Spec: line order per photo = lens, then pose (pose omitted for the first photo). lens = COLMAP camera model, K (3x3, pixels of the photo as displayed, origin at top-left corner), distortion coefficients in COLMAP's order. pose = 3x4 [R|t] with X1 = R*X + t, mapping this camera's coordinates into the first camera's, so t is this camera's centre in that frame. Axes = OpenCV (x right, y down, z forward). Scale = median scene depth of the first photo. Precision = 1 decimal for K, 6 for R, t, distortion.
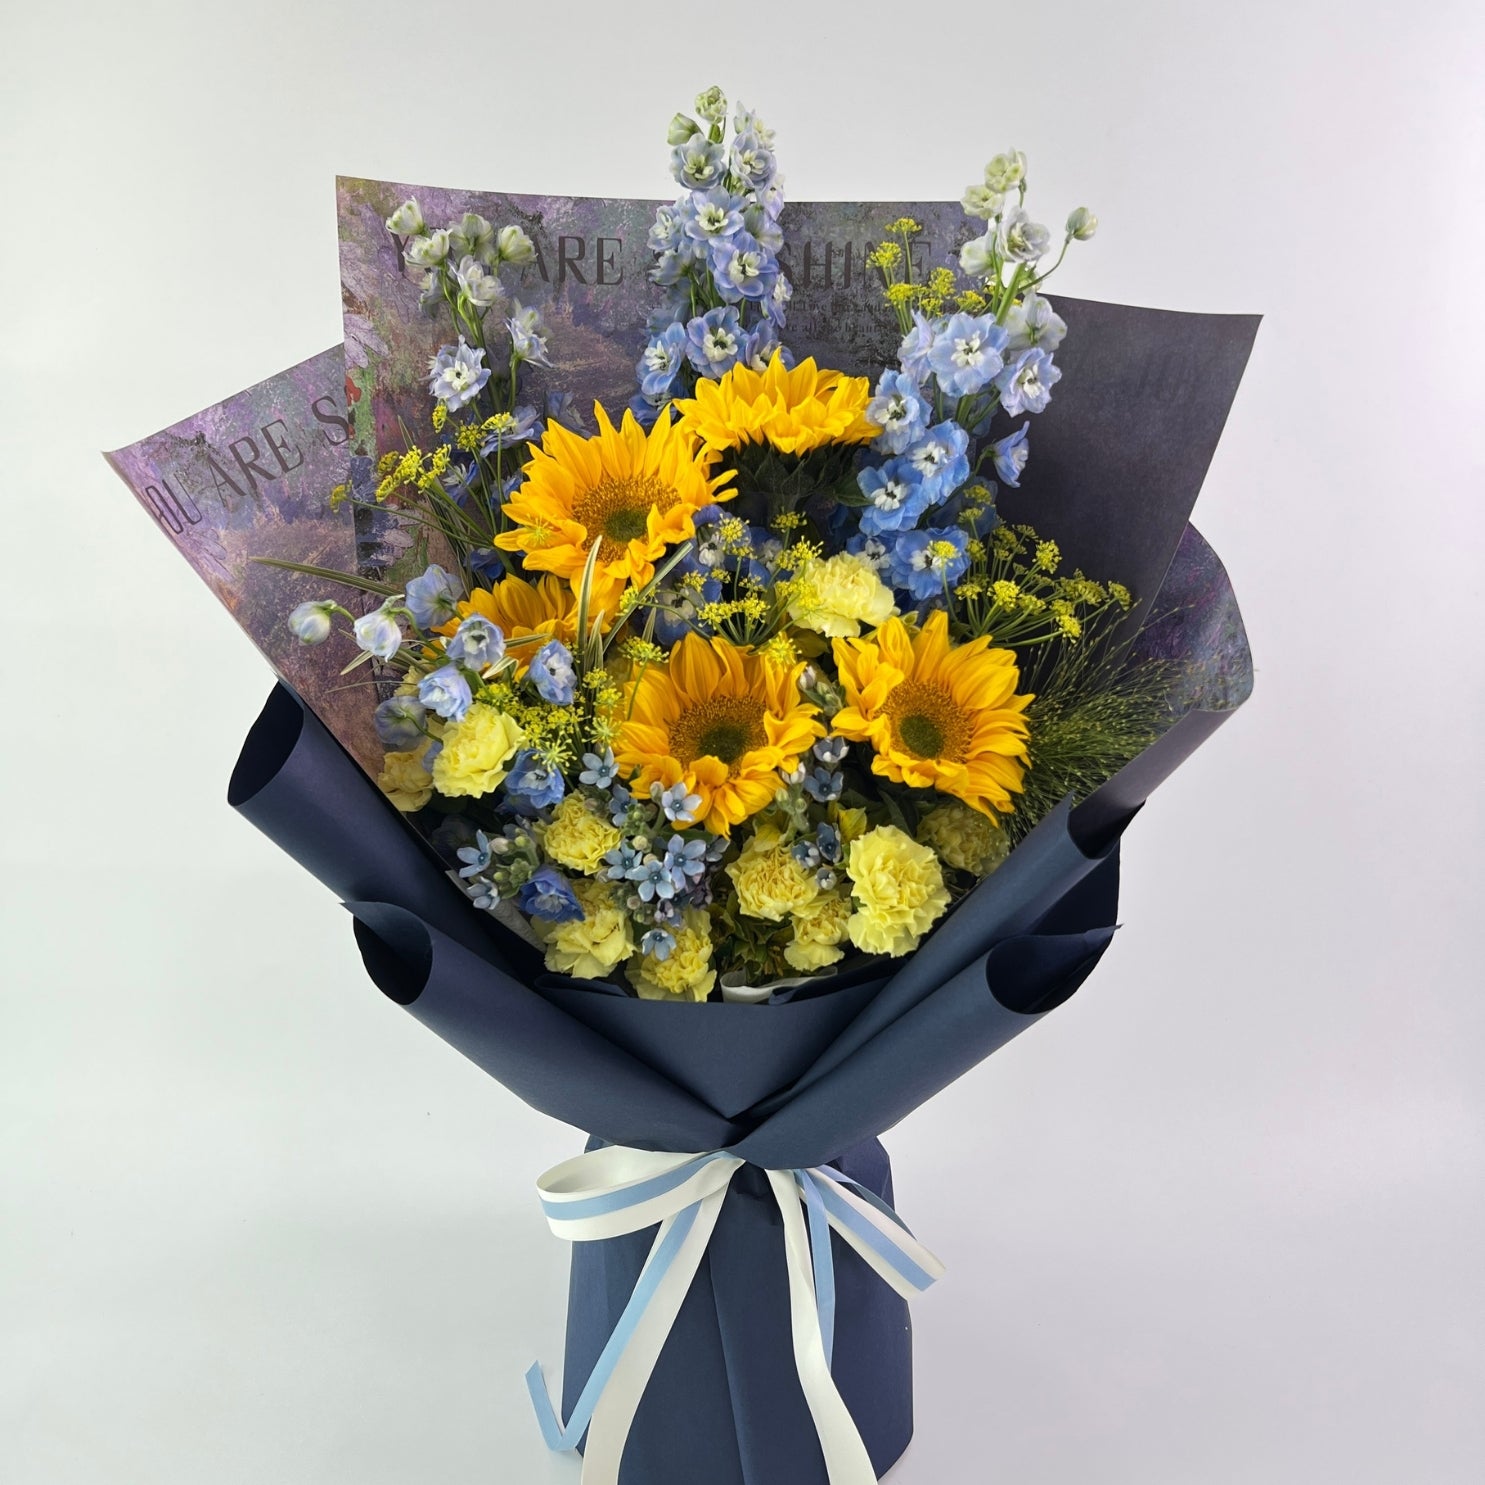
lens RADIAL K [[1478.1, 0, 735.2], [0, 1478.1, 770.4], [0, 0, 1]] dist [0.191570, -0.586255]
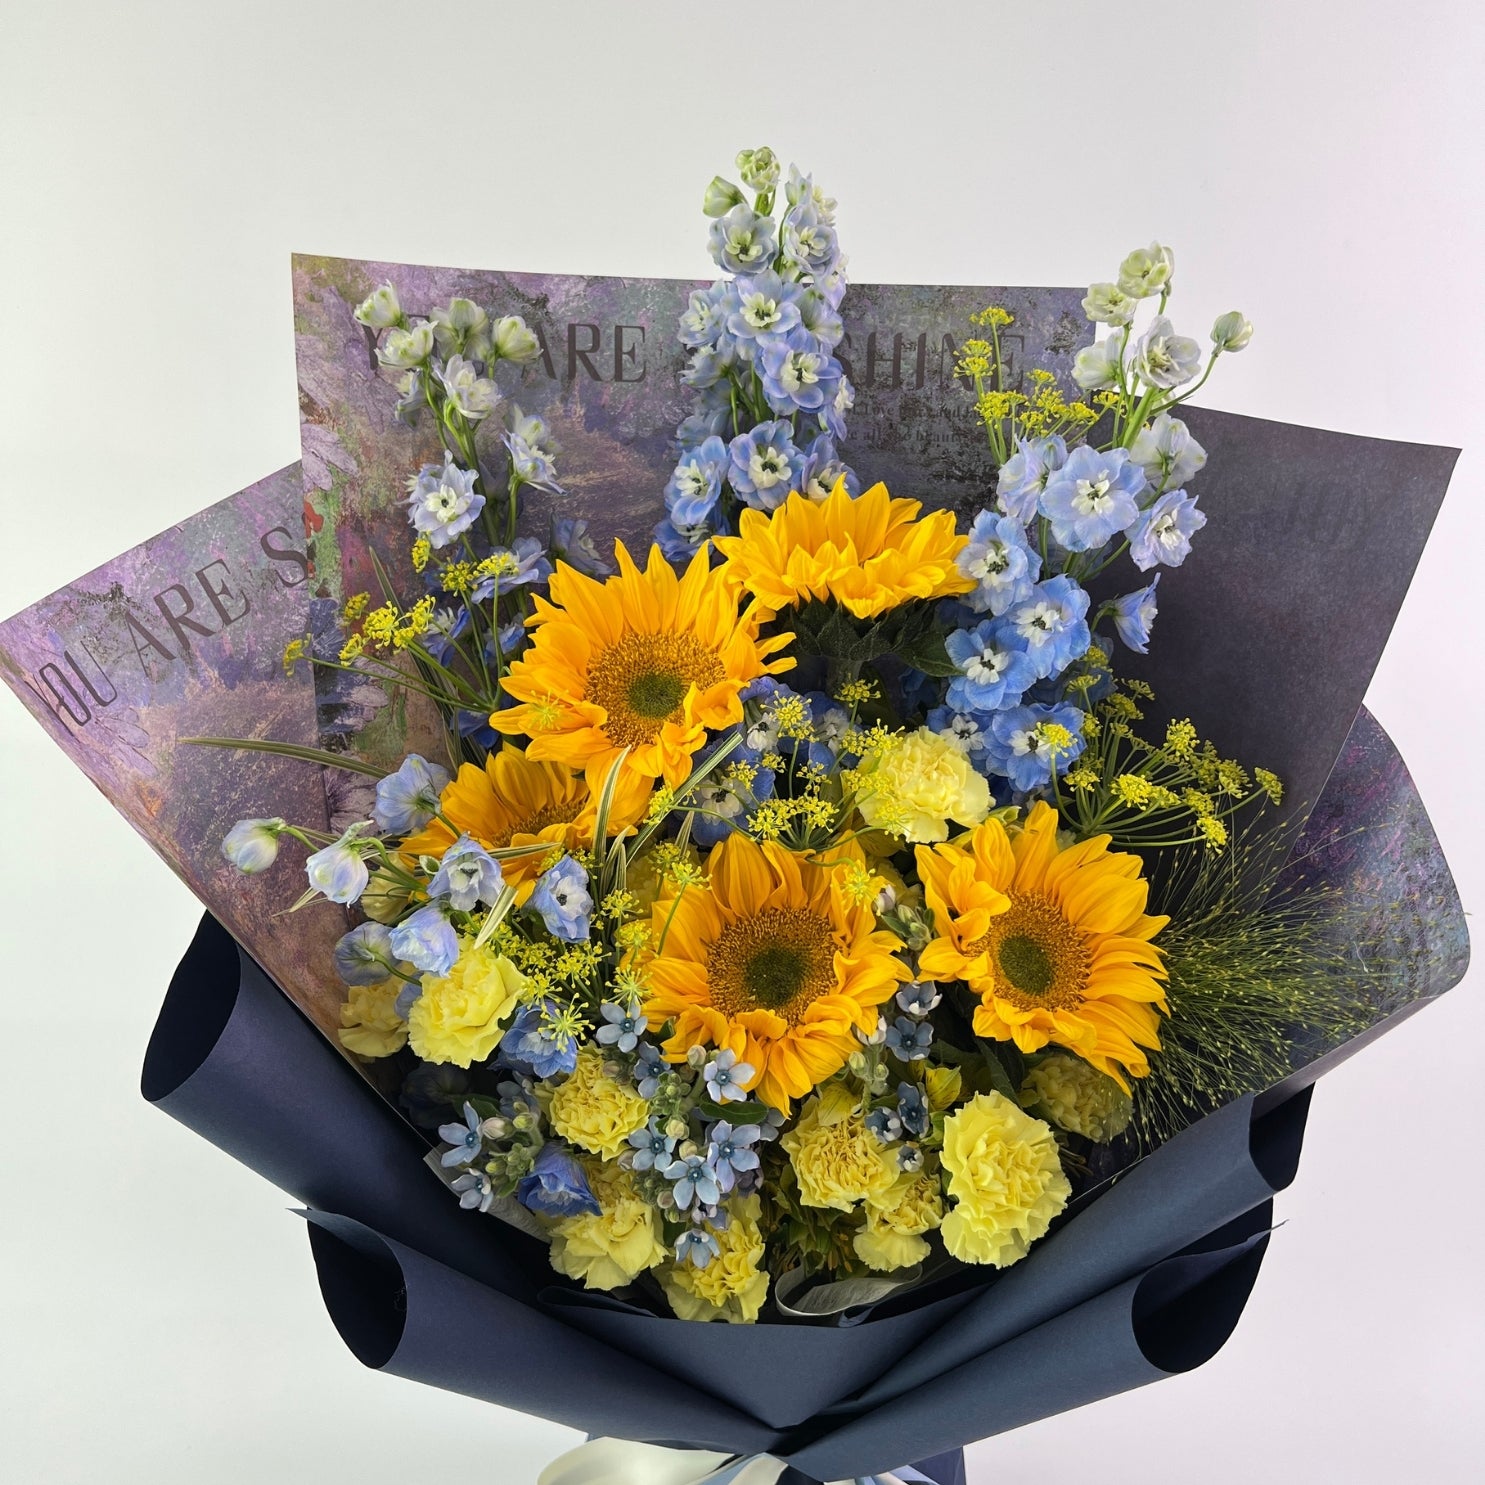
lens RADIAL K [[1513.8, 0, 750.0], [0, 1513.8, 779.2], [0, 0, 1]] dist [0.211748, -0.712784]
pose [[0.999875, 0.002482, 0.015606, -0.034906], [-0.002464, 0.999996, -0.001192, -0.120941], [-0.015609, 0.001153, 0.999878, 0.184084]]
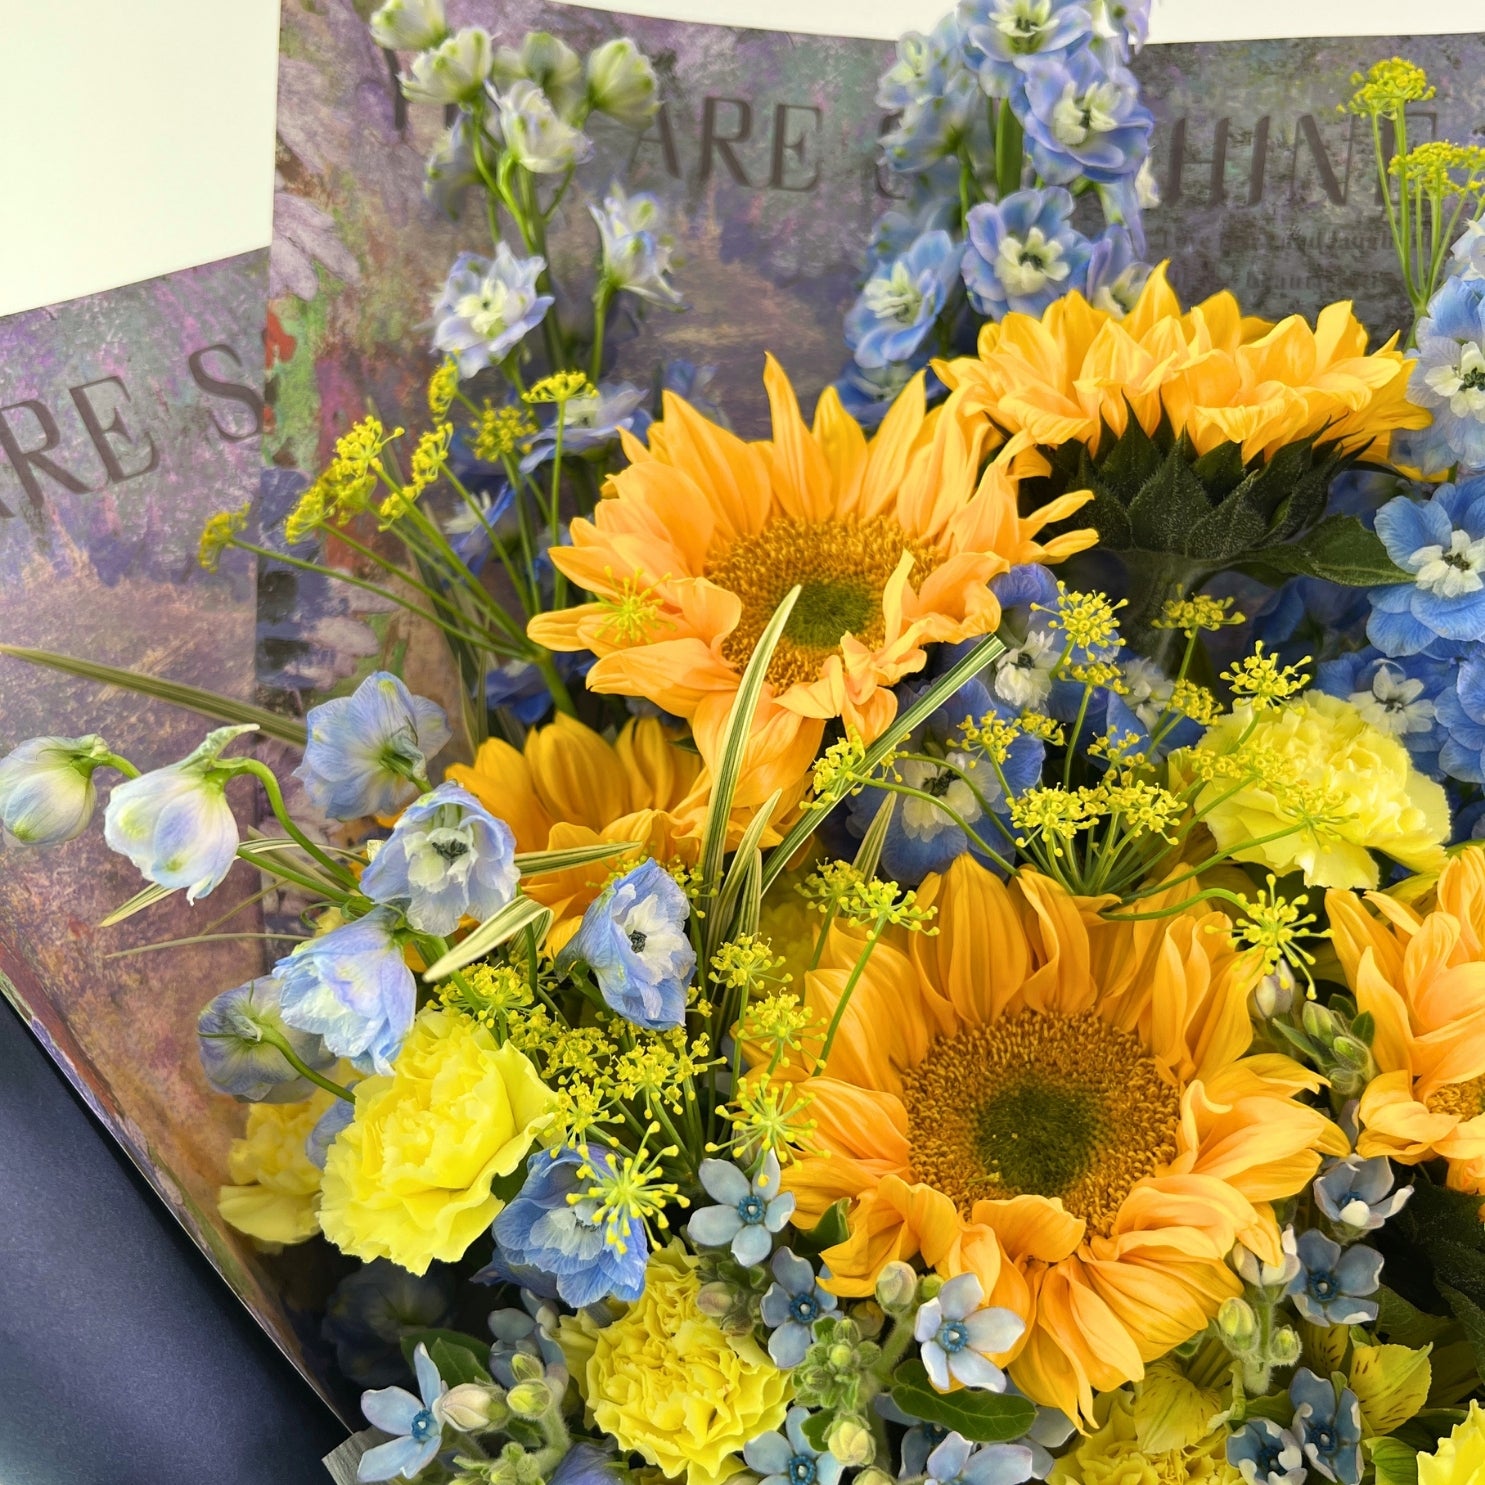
lens RADIAL K [[1598.4, 0, 724.8], [0, 1598.4, 738.1], [0, 0, 1]] dist [0.111701, -0.355348]
pose [[0.996640, 0.048021, -0.066347, -0.069742], [-0.057646, 0.986734, -0.151764, -0.052973], [0.058179, 0.155078, 0.986188, 0.536582]]
